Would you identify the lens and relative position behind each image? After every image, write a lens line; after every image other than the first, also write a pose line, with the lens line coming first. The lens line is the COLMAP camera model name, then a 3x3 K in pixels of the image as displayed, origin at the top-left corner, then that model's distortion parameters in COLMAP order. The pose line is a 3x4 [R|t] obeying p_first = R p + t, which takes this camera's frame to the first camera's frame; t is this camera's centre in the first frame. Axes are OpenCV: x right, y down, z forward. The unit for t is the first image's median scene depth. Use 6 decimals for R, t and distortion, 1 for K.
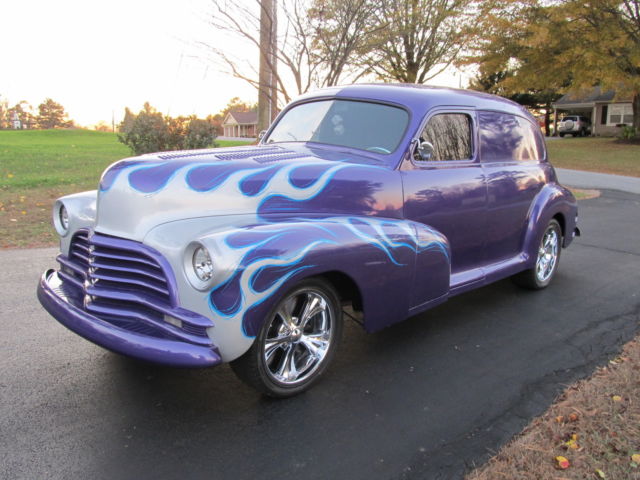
lens RADIAL K [[571.2, 0, 320.0], [0, 571.2, 240.0], [0, 0, 1]] dist [-0.037208, 0.003194]
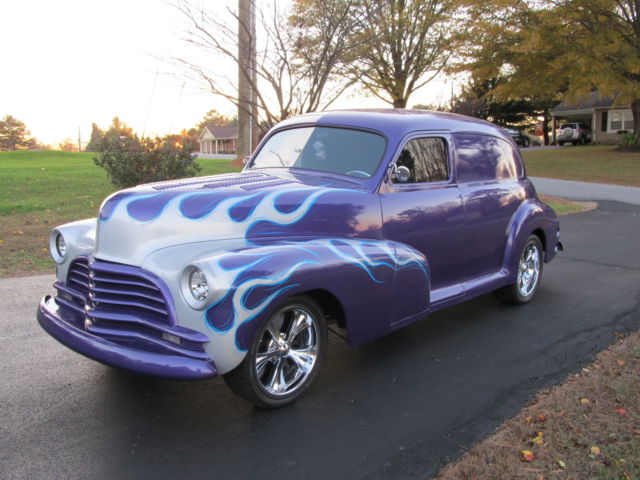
lens RADIAL K [[623.7, 0, 320.0], [0, 623.7, 240.0], [0, 0, 1]] dist [-0.042652, 0.002359]
pose [[0.999452, -0.025093, 0.021575, 0.004171], [0.025828, 0.999072, -0.034480, 0.001609], [-0.020689, 0.035018, 0.999172, -0.151430]]
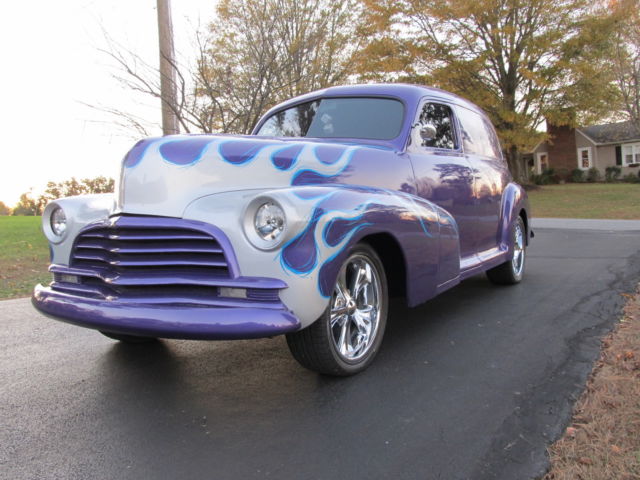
lens RADIAL K [[571.2, 0, 320.0], [0, 571.2, 240.0], [0, 0, 1]] dist [-0.037208, 0.003194]
pose [[0.977331, -0.084098, 0.194297, -0.217057], [0.109890, 0.985923, -0.126015, 0.139596], [-0.180964, 0.144510, 0.972815, 0.066101]]
